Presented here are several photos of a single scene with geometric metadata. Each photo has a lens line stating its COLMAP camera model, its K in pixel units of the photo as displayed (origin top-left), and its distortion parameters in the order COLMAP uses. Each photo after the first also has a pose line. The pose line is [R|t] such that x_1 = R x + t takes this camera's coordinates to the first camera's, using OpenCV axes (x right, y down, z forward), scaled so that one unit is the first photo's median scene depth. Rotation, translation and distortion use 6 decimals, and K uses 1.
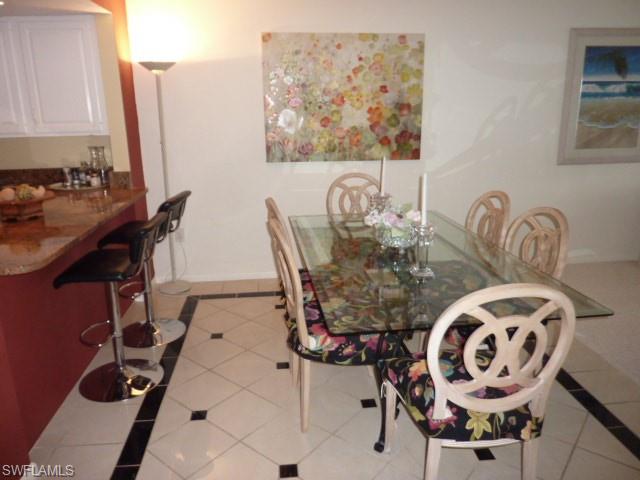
lens RADIAL K [[476.7, 0, 318.3], [0, 476.7, 239.1], [0, 0, 1]] dist [-0.002581, -0.038544]
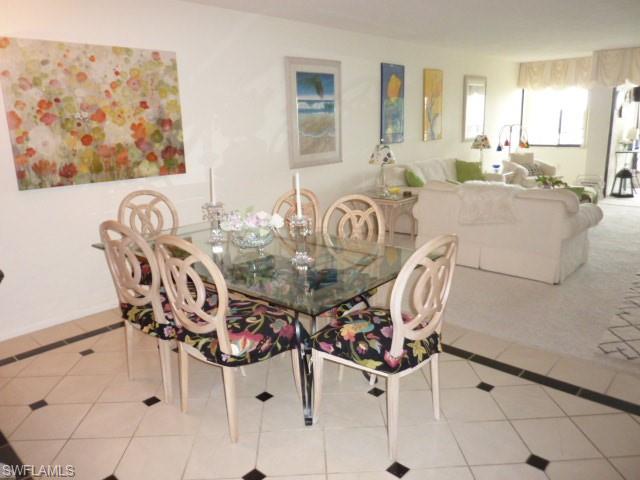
lens RADIAL K [[476.7, 0, 315.5], [0, 476.7, 239.1], [0, 0, 1]] dist [-0.002581, -0.038544]
pose [[0.750537, -0.165525, 0.639762, -0.274749], [0.193034, 0.980812, 0.027307, -0.002185], [-0.632006, 0.103001, 0.768088, 0.053655]]
